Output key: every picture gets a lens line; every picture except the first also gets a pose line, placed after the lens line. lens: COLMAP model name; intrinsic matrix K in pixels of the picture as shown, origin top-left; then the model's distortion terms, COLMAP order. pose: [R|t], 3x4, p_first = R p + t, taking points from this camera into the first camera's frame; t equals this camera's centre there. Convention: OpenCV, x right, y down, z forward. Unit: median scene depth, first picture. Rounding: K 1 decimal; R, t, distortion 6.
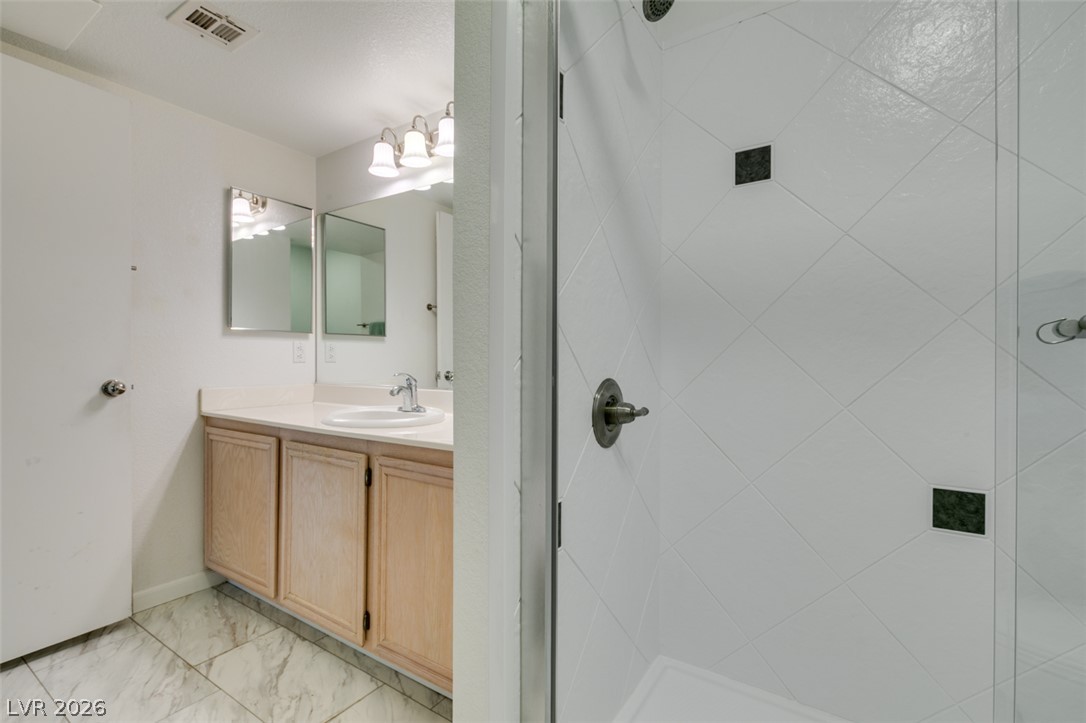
lens RADIAL K [[500.3, 0, 556.6], [0, 500.3, 365.1], [0, 0, 1]] dist [-0.001982, -0.000351]
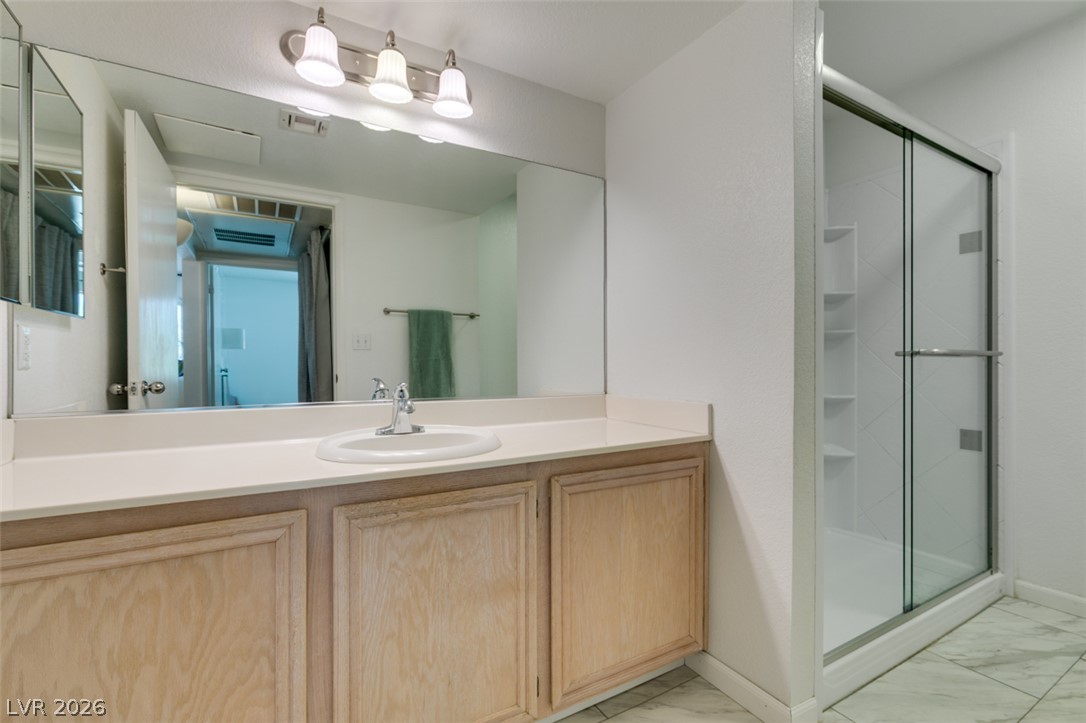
lens RADIAL K [[486.1, 0, 540.9], [0, 486.1, 364.1], [0, 0, 1]] dist [0.003106, -0.000748]
pose [[0.442846, -0.006492, 0.896574, -1.005808], [0.006016, 0.999973, 0.004270, -0.012460], [-0.896578, 0.003503, 0.442873, 0.595486]]
